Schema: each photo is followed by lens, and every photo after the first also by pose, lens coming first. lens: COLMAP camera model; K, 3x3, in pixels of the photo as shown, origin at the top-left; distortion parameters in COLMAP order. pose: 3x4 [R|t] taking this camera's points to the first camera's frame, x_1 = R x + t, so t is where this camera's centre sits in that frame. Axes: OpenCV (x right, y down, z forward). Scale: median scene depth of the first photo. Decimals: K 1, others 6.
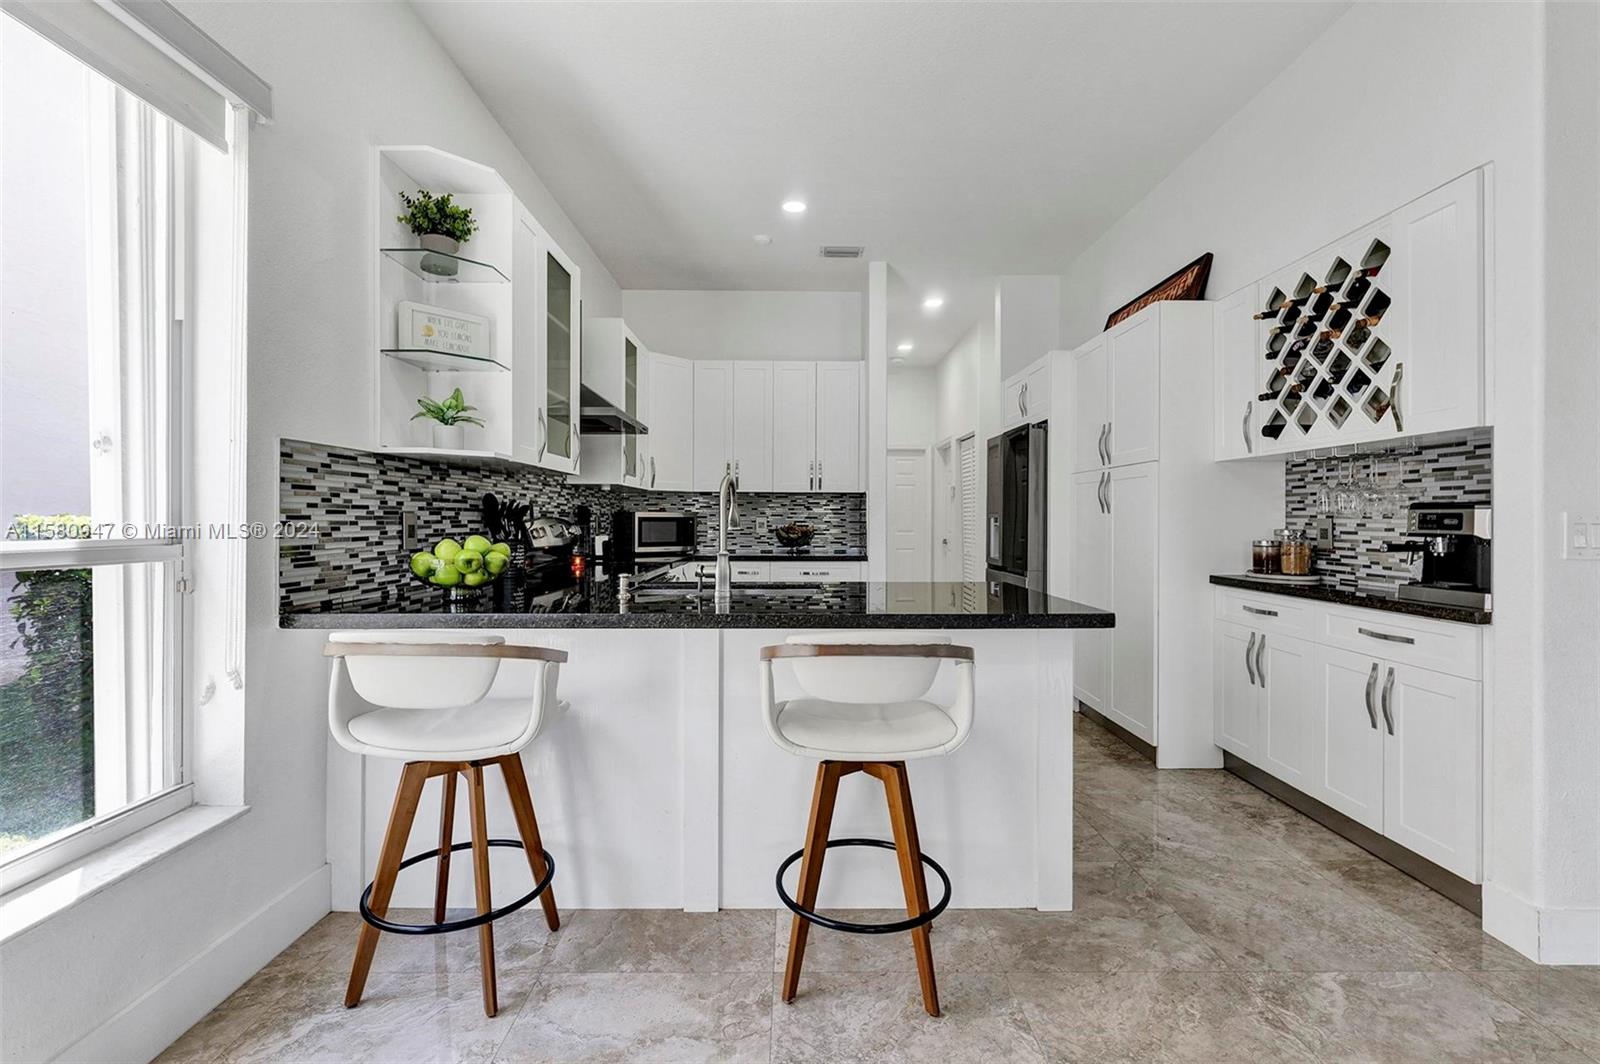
lens RADIAL K [[712.6, 0, 799.7], [0, 712.6, 516.3], [0, 0, 1]] dist [-0.000891, 0.000510]
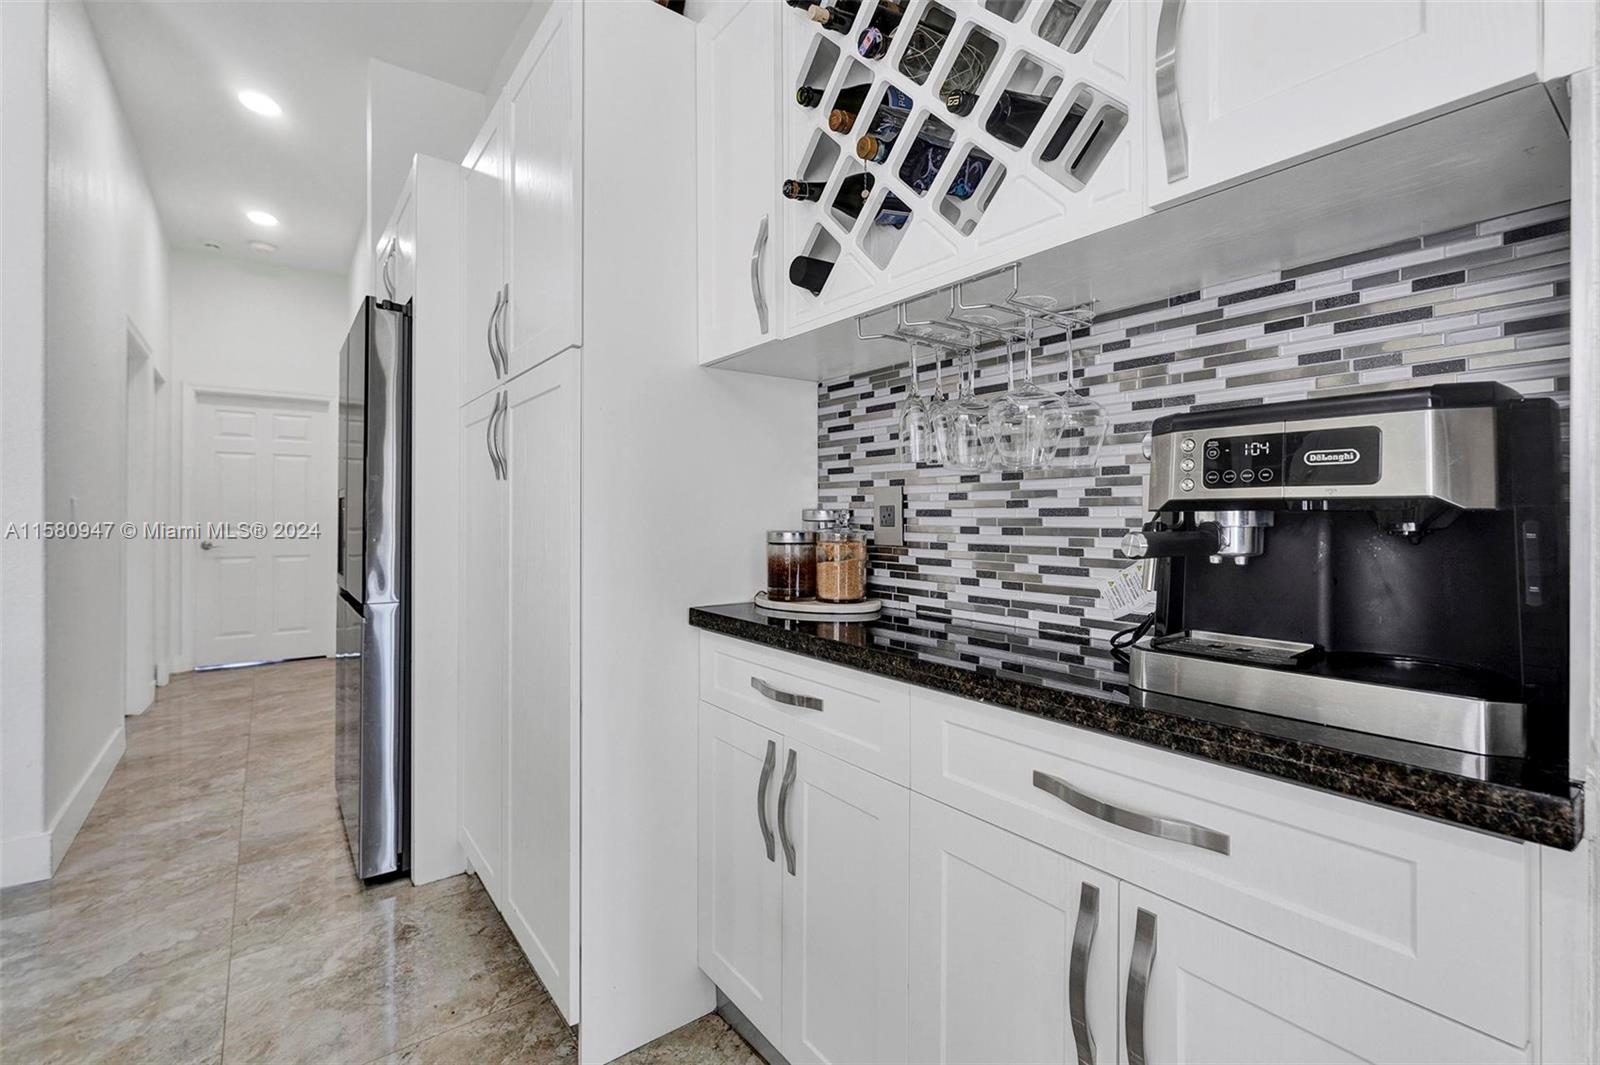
lens RADIAL K [[712.6, 0, 795.8], [0, 712.6, 523.0], [0, 0, 1]] dist [-0.000891, 0.000510]
pose [[0.807789, -0.007762, 0.589420, 0.391640], [0.000265, 0.999918, 0.012804, 0.023072], [-0.589471, -0.010187, 0.807725, 0.639075]]
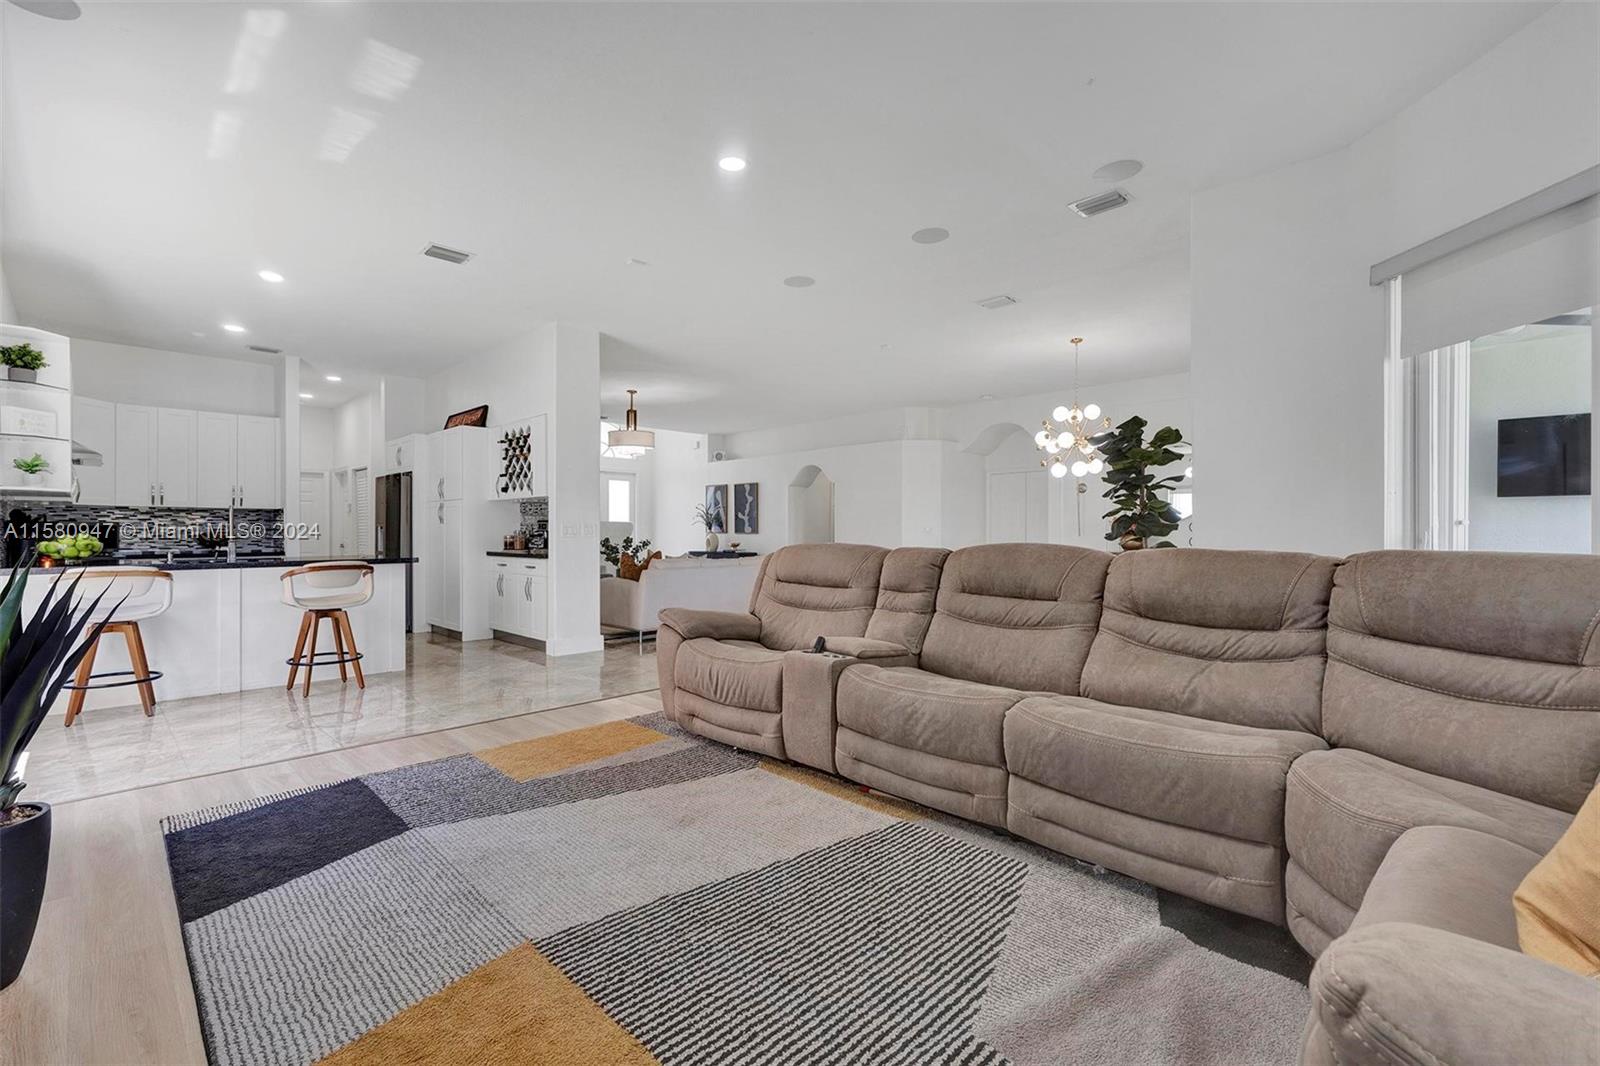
lens RADIAL K [[712.6, 0, 799.8], [0, 712.6, 532.1], [0, 0, 1]] dist [-0.000891, 0.000510]
pose [[0.709181, -0.006133, 0.705000, -0.324847], [0.002005, 0.999976, 0.006682, 0.009823], [-0.705024, -0.003325, 0.709176, -1.382275]]
